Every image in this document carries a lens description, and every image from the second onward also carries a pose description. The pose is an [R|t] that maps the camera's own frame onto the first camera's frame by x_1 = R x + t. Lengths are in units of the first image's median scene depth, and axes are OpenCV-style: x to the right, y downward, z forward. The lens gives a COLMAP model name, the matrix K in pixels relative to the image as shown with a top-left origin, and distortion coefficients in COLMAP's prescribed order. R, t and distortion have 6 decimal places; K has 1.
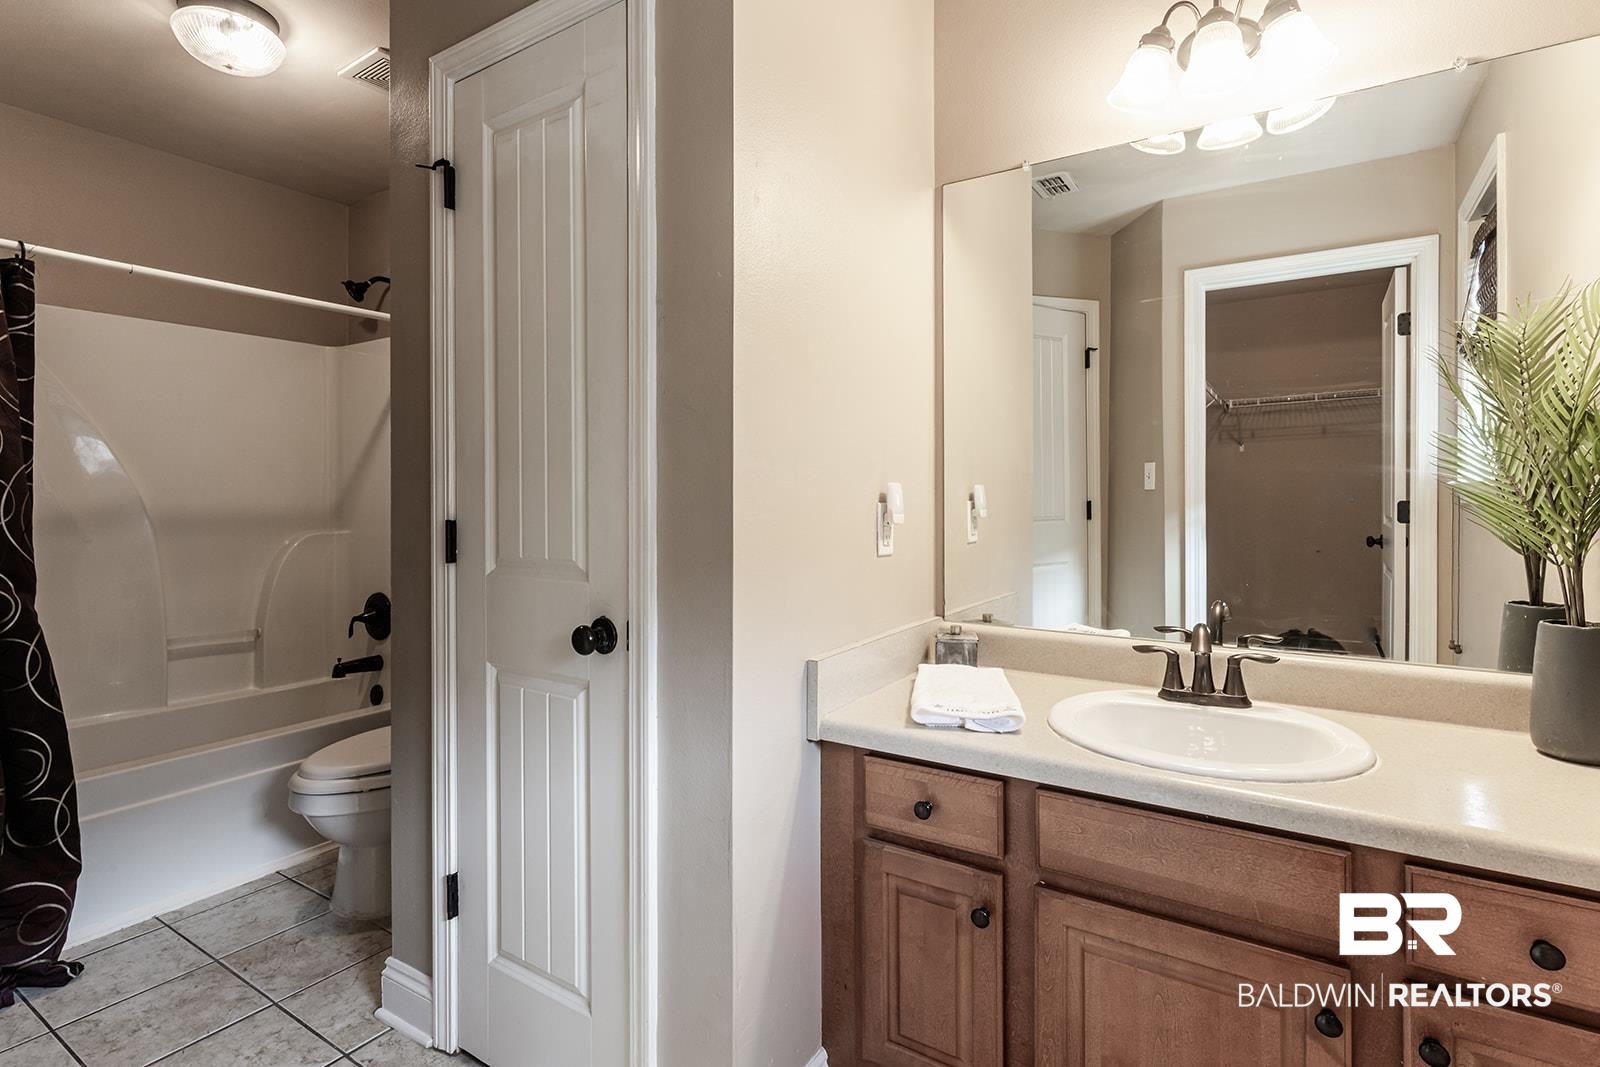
lens RADIAL K [[791.8, 0, 818.4], [0, 791.8, 492.3], [0, 0, 1]] dist [-0.002505, 0.002257]
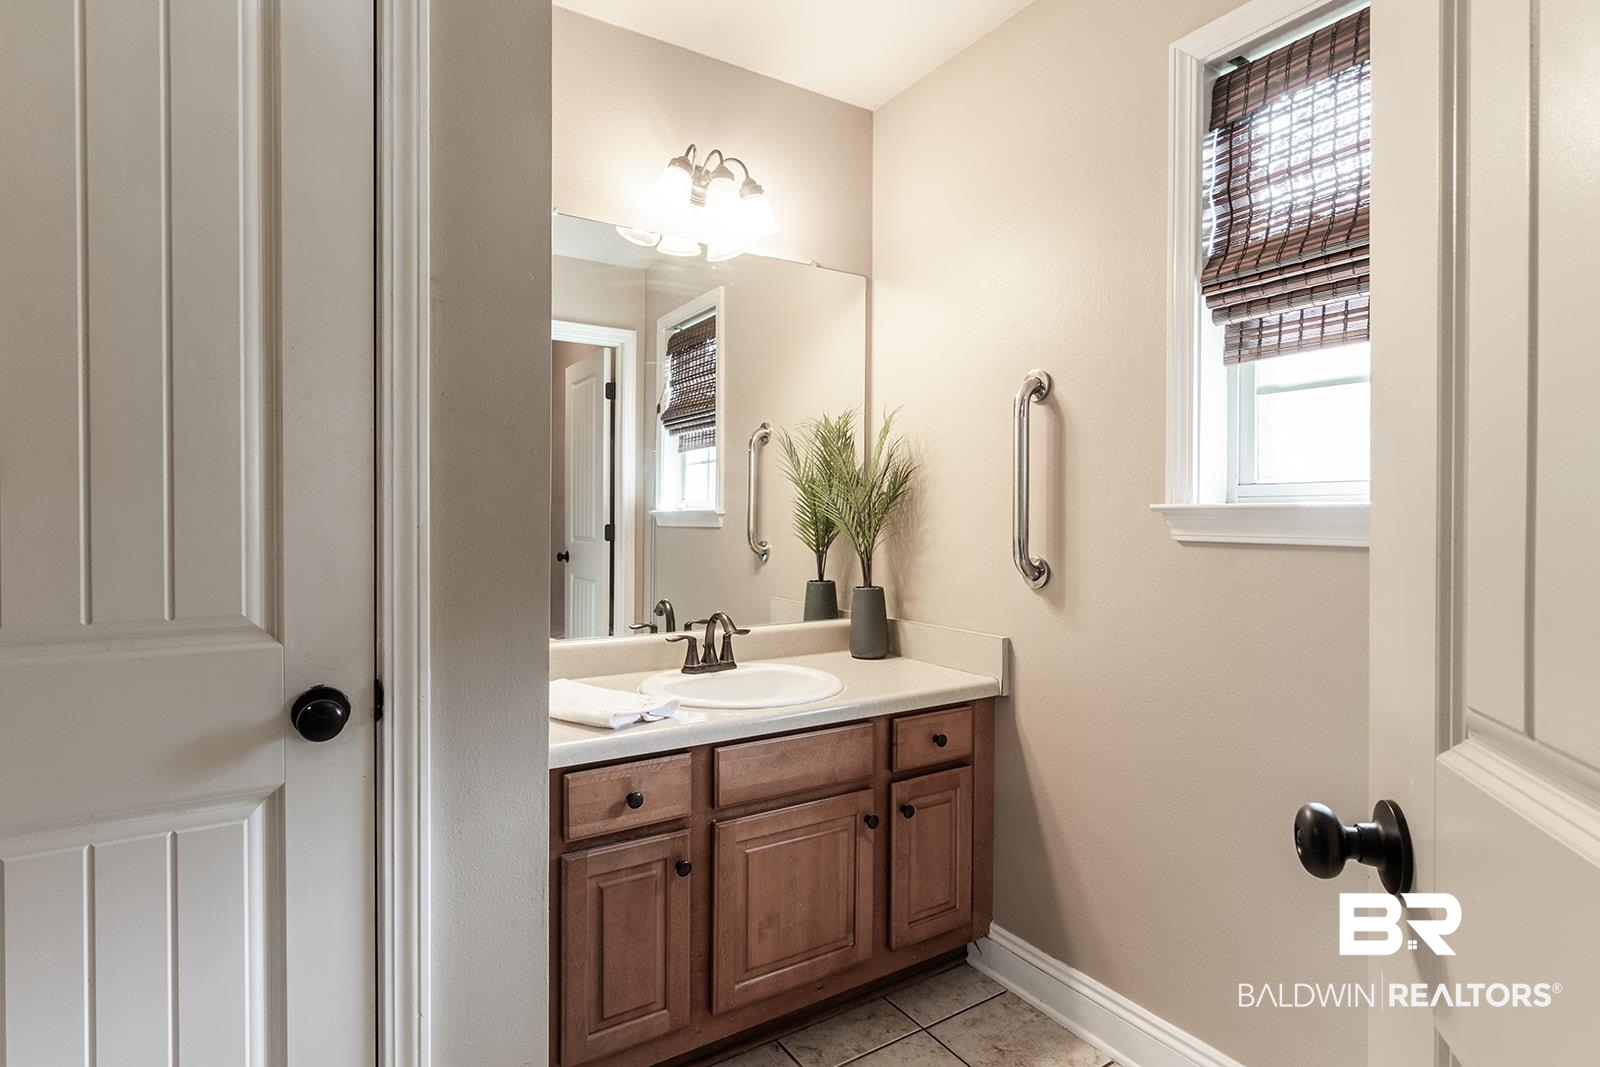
lens RADIAL K [[791.8, 0, 801.7], [0, 791.8, 531.9], [0, 0, 1]] dist [-0.002505, 0.002257]
pose [[0.422767, -0.011830, 0.906161, -0.735389], [-0.004686, 0.999873, 0.015239, 0.005552], [-0.906226, -0.010689, 0.422658, 0.304063]]
